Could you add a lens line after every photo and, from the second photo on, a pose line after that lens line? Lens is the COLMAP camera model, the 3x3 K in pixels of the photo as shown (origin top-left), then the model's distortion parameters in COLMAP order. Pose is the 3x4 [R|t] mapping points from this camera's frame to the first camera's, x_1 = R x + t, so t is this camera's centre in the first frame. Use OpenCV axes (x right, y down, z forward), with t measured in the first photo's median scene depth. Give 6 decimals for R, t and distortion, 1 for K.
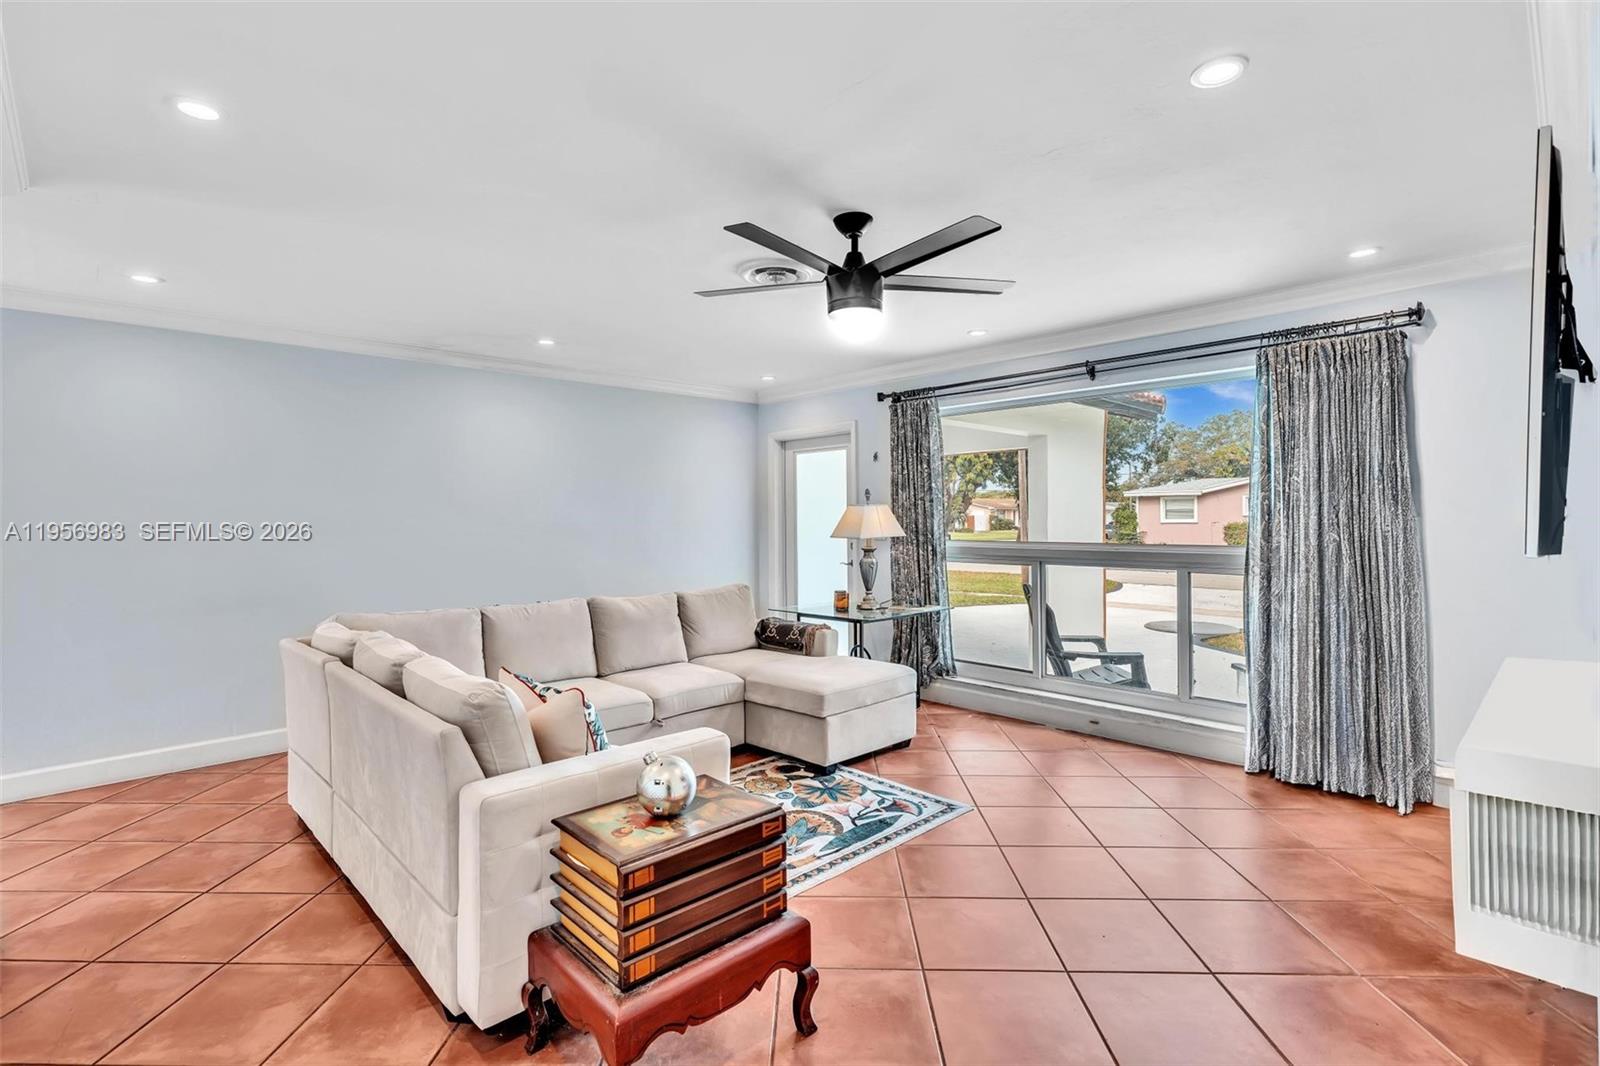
lens RADIAL K [[756.4, 0, 796.7], [0, 756.4, 525.3], [0, 0, 1]] dist [-0.004051, -0.000469]
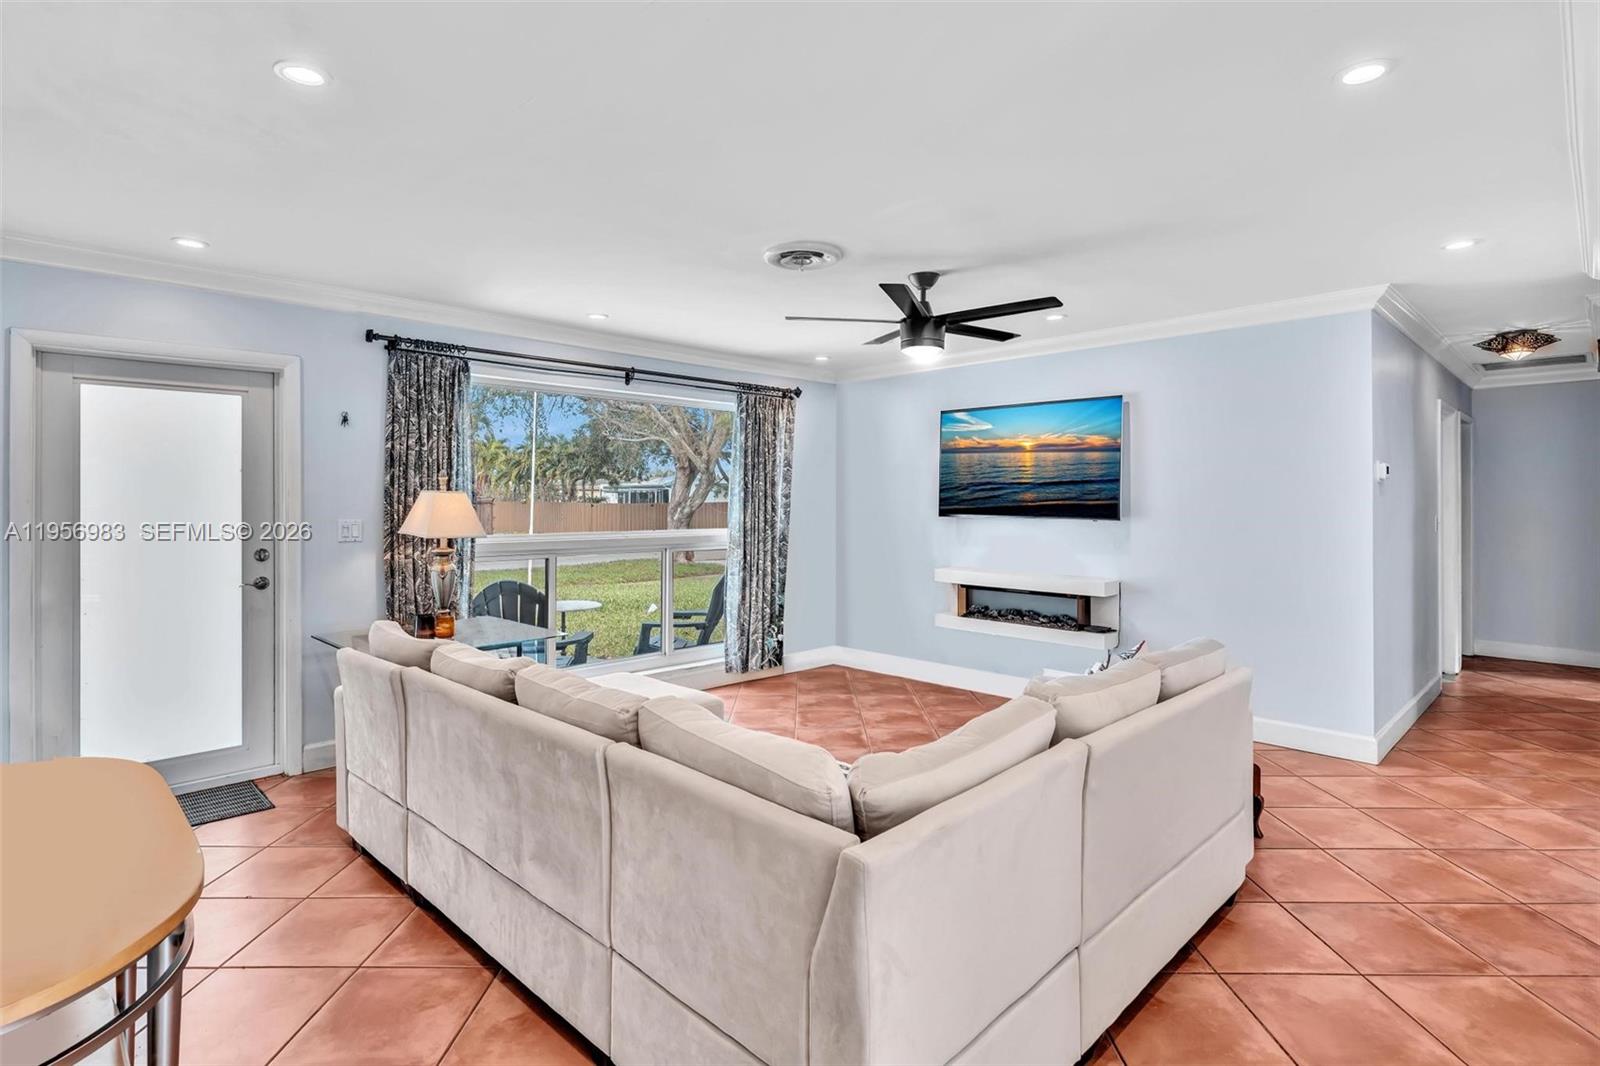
lens RADIAL K [[813.9, 0, 805.2], [0, 813.9, 506.4], [0, 0, 1]] dist [-0.001836, 0.000390]
pose [[-0.038104, 0.004018, 0.999266, -1.092765], [0.013099, 0.999908, -0.003521, -0.009103], [-0.999188, 0.012955, -0.038153, 1.067134]]
